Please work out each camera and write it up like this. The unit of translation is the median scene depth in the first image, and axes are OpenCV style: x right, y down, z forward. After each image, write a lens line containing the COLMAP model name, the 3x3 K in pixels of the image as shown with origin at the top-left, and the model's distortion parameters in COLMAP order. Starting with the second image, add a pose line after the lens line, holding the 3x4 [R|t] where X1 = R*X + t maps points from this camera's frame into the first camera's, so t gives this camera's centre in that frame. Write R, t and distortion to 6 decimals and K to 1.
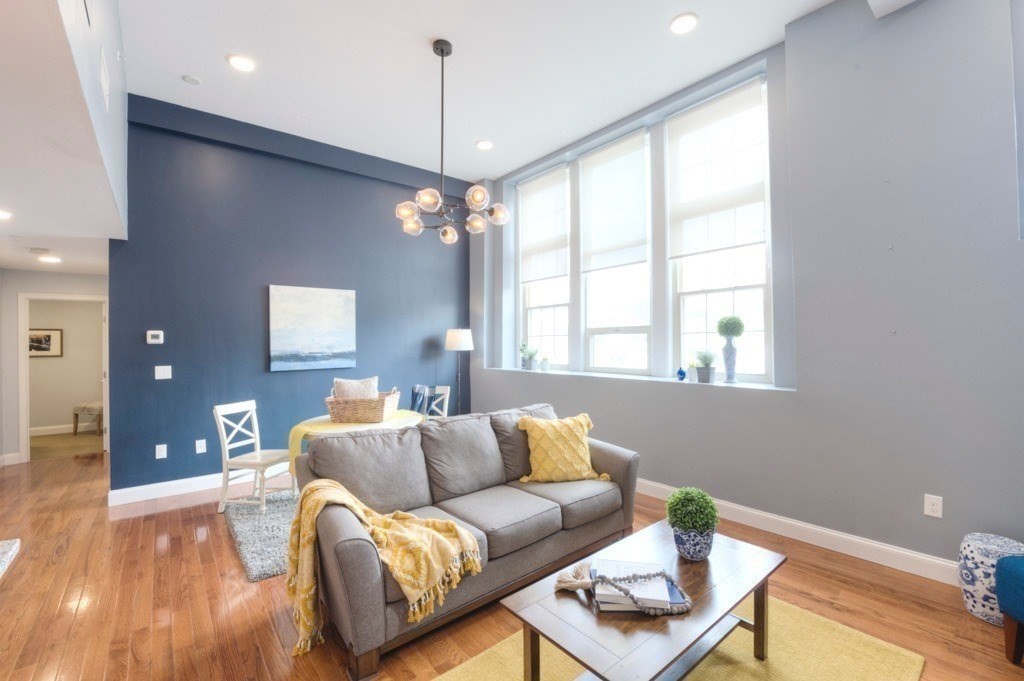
lens RADIAL K [[436.2, 0, 512.0], [0, 436.2, 340.5], [0, 0, 1]] dist [-0.016115, -0.000033]
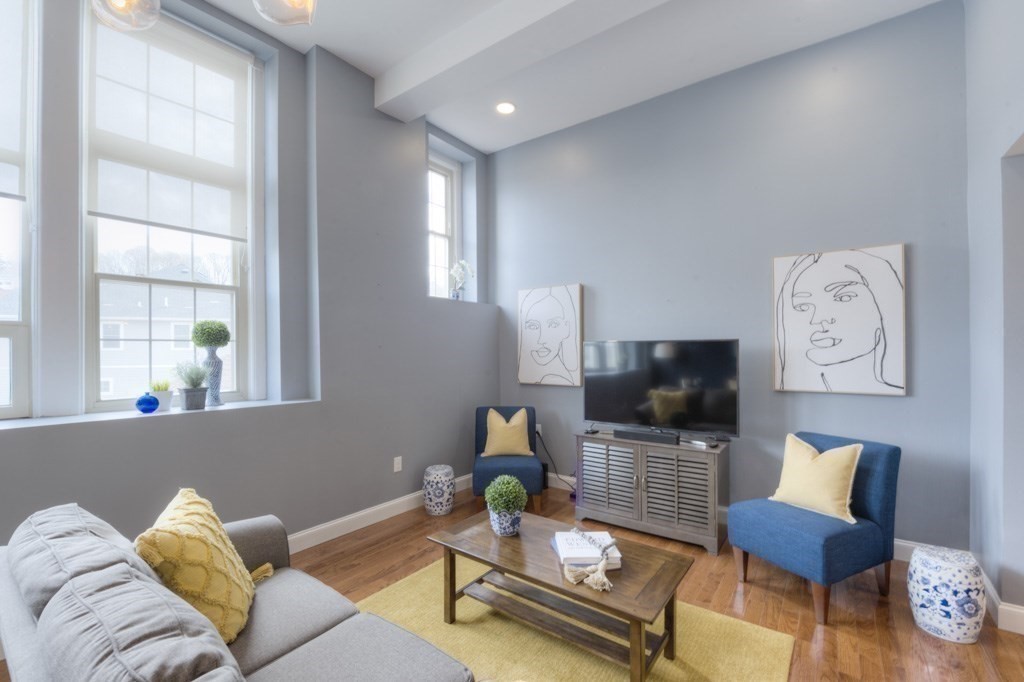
lens RADIAL K [[436.6, 0, 504.9], [0, 436.6, 350.7], [0, 0, 1]] dist [-0.017287, -0.000188]
pose [[-0.235481, 0.012294, 0.971801, -0.370754], [0.002594, 0.999924, -0.012021, 0.009089], [-0.971876, -0.000310, -0.235495, 0.652729]]
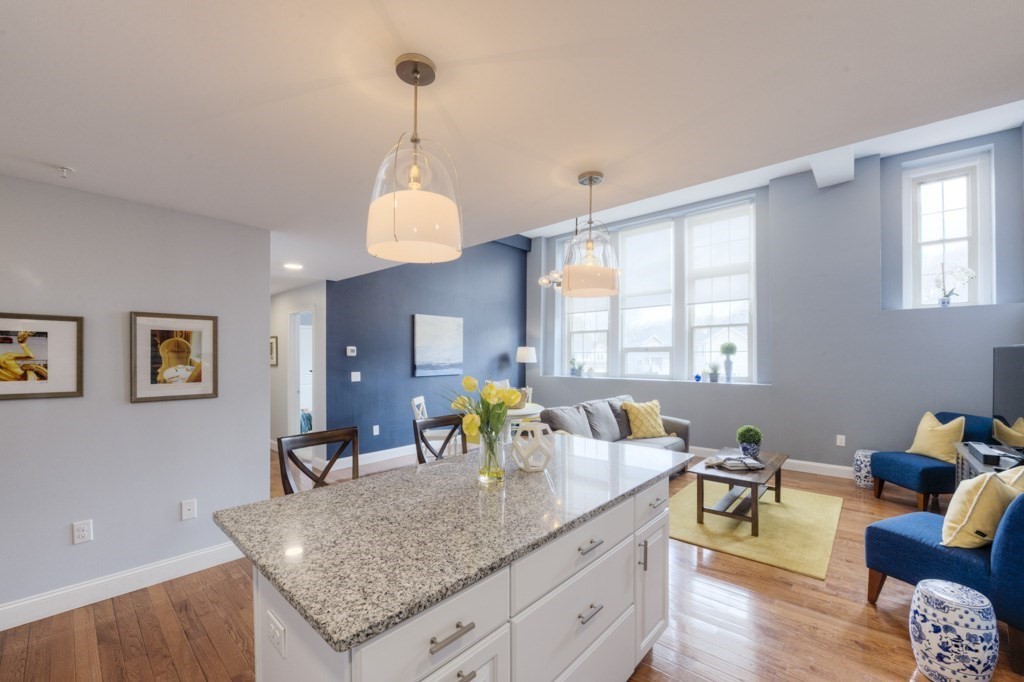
lens RADIAL K [[417.7, 0, 520.3], [0, 417.7, 360.1], [0, 0, 1]] dist [-0.008453, -0.000070]
pose [[0.985880, 0.006976, 0.167311, -0.537007], [-0.008892, 0.999903, 0.010706, 0.001901], [-0.167220, -0.012042, 0.985846, -0.430278]]
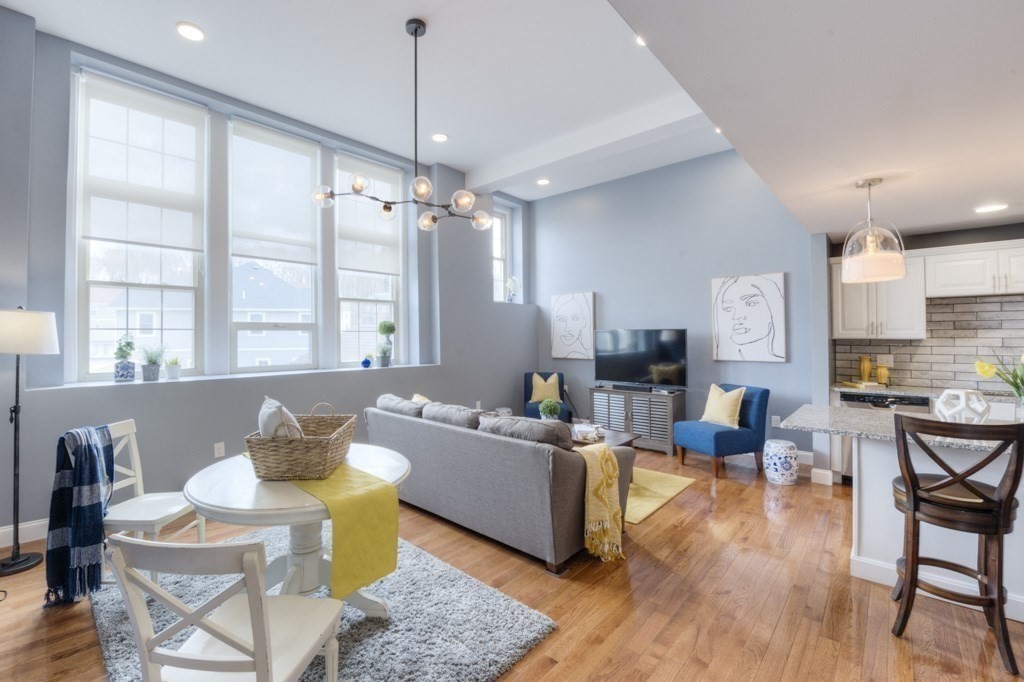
lens RADIAL K [[432.5, 0, 483.9], [0, 432.5, 329.9], [0, 0, 1]] dist [-0.018610, -0.000401]
pose [[-0.127905, 0.024873, 0.991475, -0.950258], [0.004351, 0.999690, -0.024518, 0.012106], [-0.991777, 0.001178, -0.127973, 0.841522]]
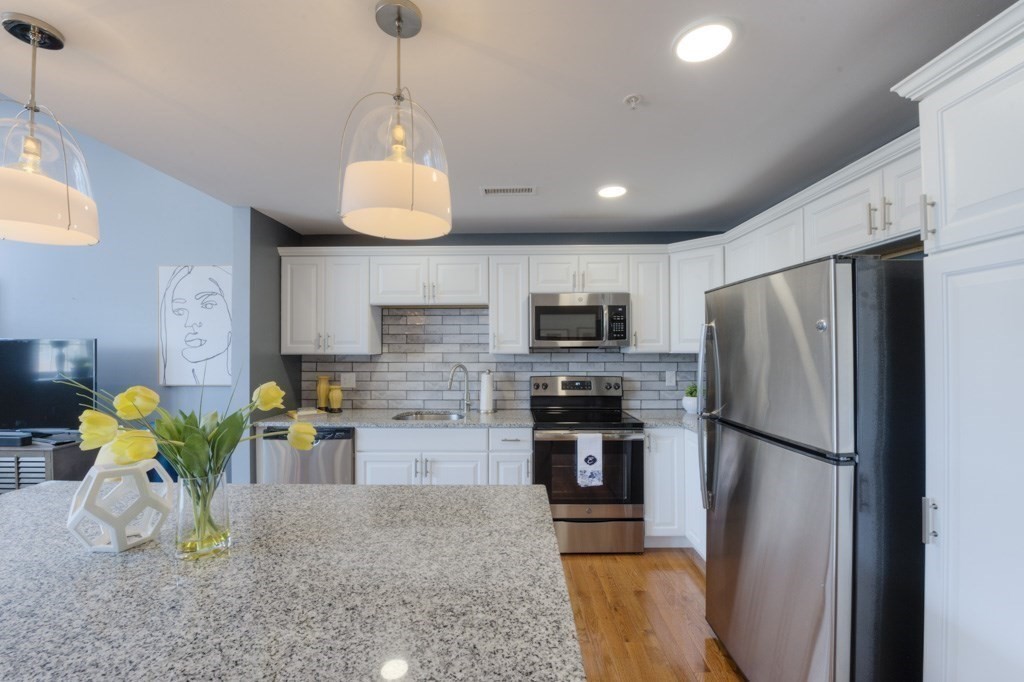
lens RADIAL K [[414.3, 0, 506.5], [0, 414.3, 345.3], [0, 0, 1]] dist [-0.018112, -0.000224]
pose [[-0.769446, 0.016401, 0.638501, -0.825235], [0.008962, 0.999849, -0.014883, 0.010151], [-0.638648, -0.005730, -0.769477, 0.125263]]
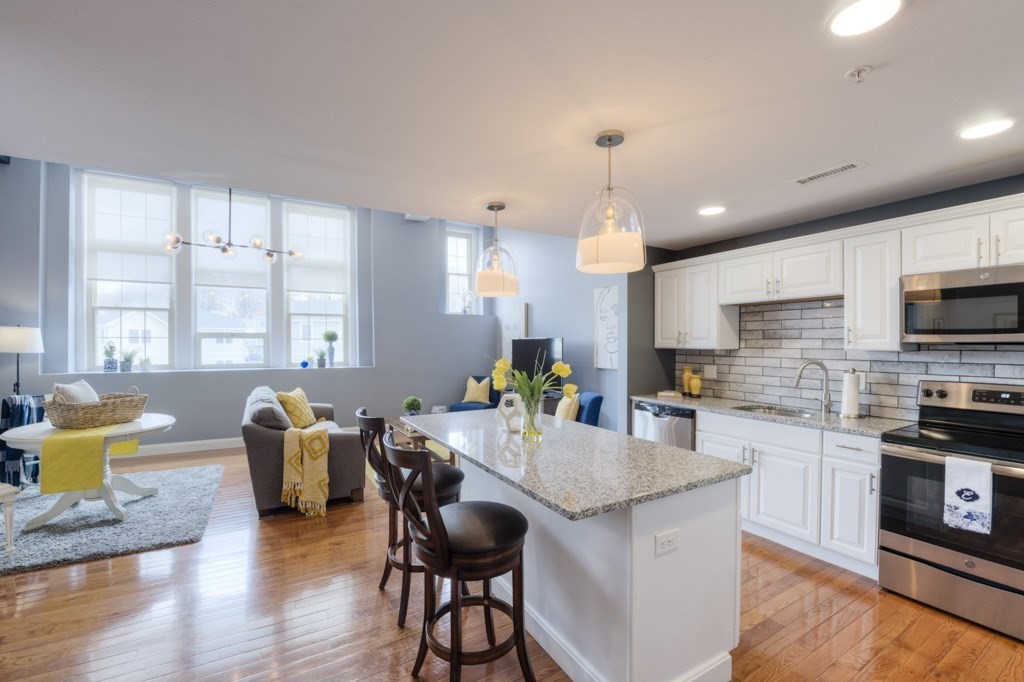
lens RADIAL K [[419.1, 0, 512.1], [0, 419.1, 345.9], [0, 0, 1]] dist [-0.016509, -0.000270]
pose [[0.151267, 0.004272, 0.988484, -1.089307], [-0.003863, 0.999986, -0.003730, 0.011925], [-0.988485, -0.003255, 0.151281, -0.020379]]
